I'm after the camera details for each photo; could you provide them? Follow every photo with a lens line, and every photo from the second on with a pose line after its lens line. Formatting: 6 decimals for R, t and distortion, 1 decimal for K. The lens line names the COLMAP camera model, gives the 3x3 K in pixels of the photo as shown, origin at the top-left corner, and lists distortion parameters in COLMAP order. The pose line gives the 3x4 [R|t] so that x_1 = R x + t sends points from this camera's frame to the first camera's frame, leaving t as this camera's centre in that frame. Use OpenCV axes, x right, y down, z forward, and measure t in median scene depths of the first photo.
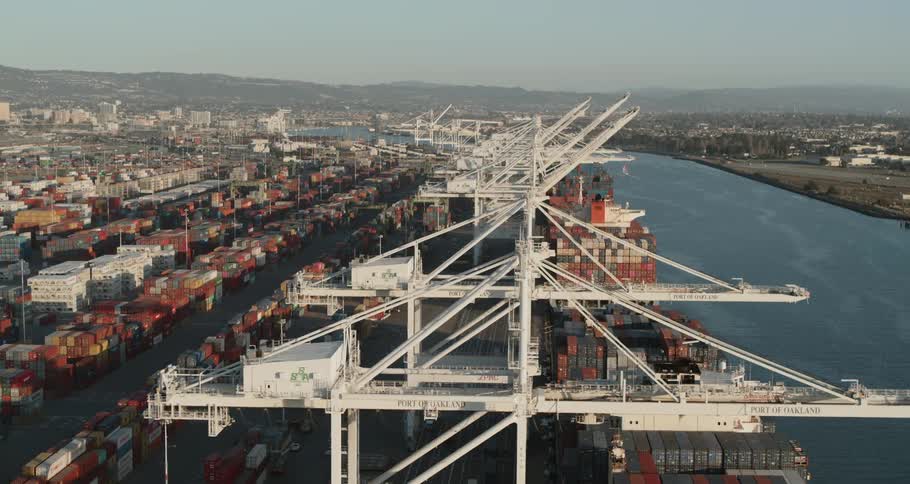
lens RADIAL K [[1393.9, 0, 452.8], [0, 1393.9, 242.9], [0, 0, 1]] dist [-0.049636, 0.000000]
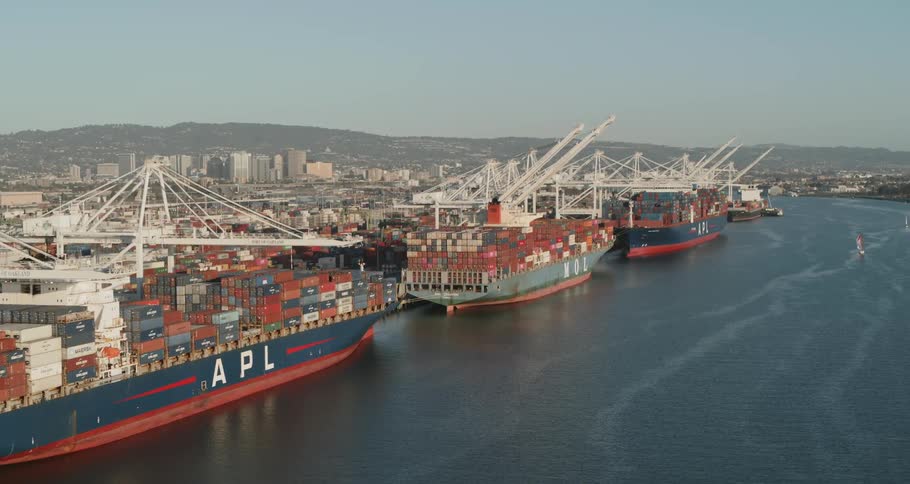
lens RADIAL K [[1393.9, 0, 457.6], [0, 1393.9, 241.1], [0, 0, 1]] dist [-0.049636, 0.000000]
pose [[0.965886, 0.001588, -0.258964, 0.176810], [-0.013998, 0.998839, -0.046086, 0.024892], [0.258590, 0.048139, 0.964787, -0.038860]]
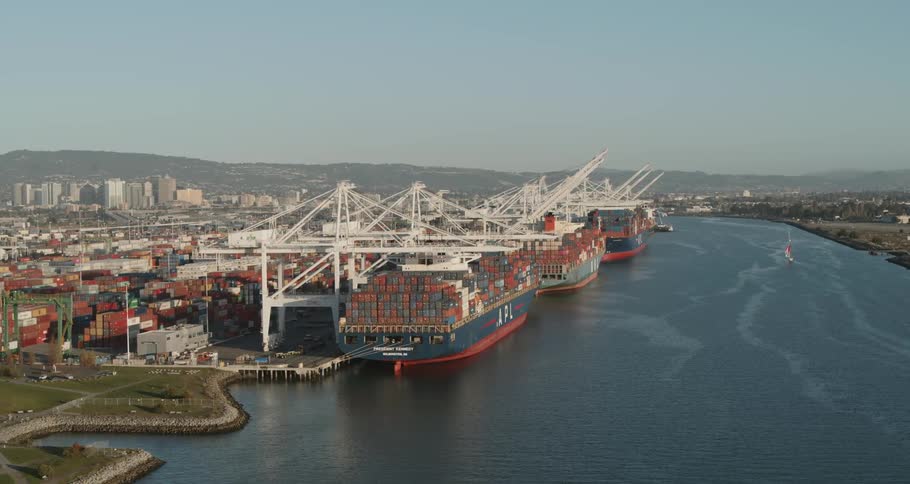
lens RADIAL K [[1393.9, 0, 455.7], [0, 1393.9, 245.8], [0, 0, 1]] dist [-0.049636, 0.000000]
pose [[0.990919, -0.014273, -0.133703, 0.098602], [0.006063, 0.998082, -0.061611, 0.044898], [0.134326, 0.060241, 0.989104, -0.235596]]
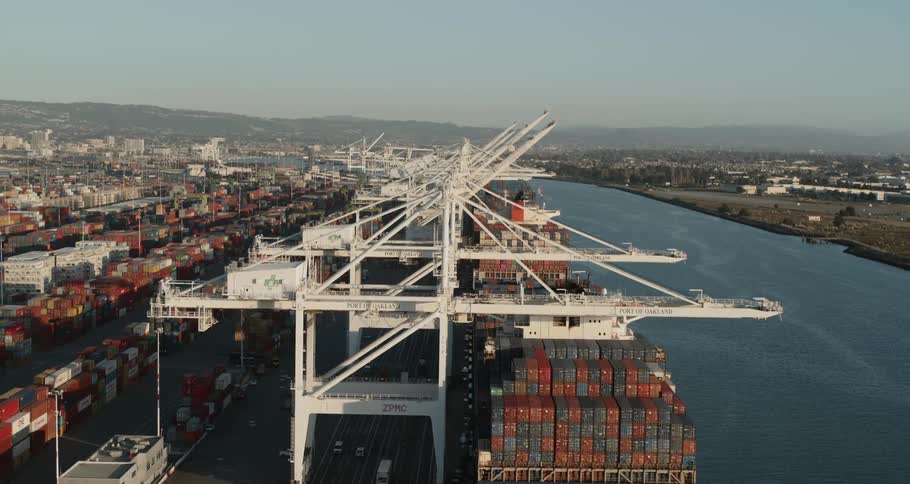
lens RADIAL K [[1393.9, 0, 452.8], [0, 1393.9, 250.7], [0, 0, 1]] dist [-0.049636, 0.000000]
pose [[0.998714, 0.009046, 0.049886, -0.001187], [-0.008043, 0.999762, -0.020262, 0.015652], [-0.050057, 0.019835, 0.998549, -0.050421]]
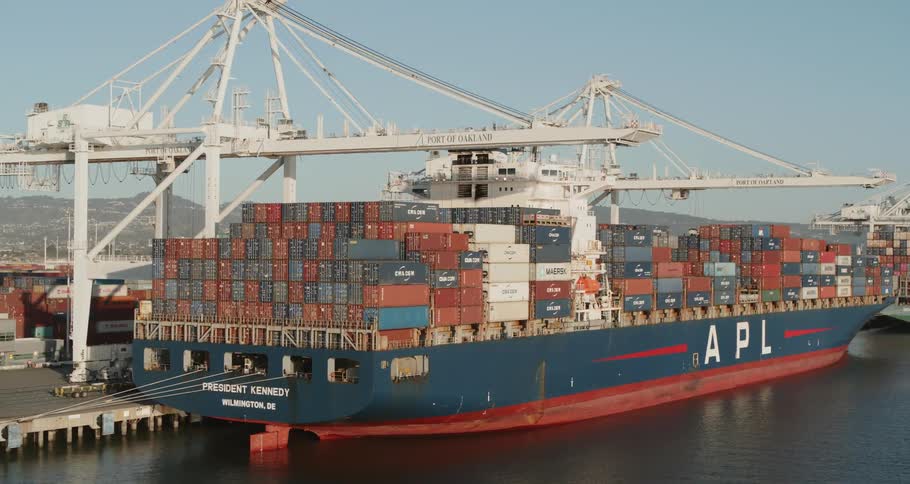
lens RADIAL K [[1393.9, 0, 454.5], [0, 1393.9, 247.2], [0, 0, 1]] dist [-0.049636, 0.000000]
pose [[0.881603, 0.003695, -0.471976, 0.114041], [-0.055466, 0.993852, -0.095824, 0.047596], [0.468721, 0.110658, 0.876388, 0.035474]]
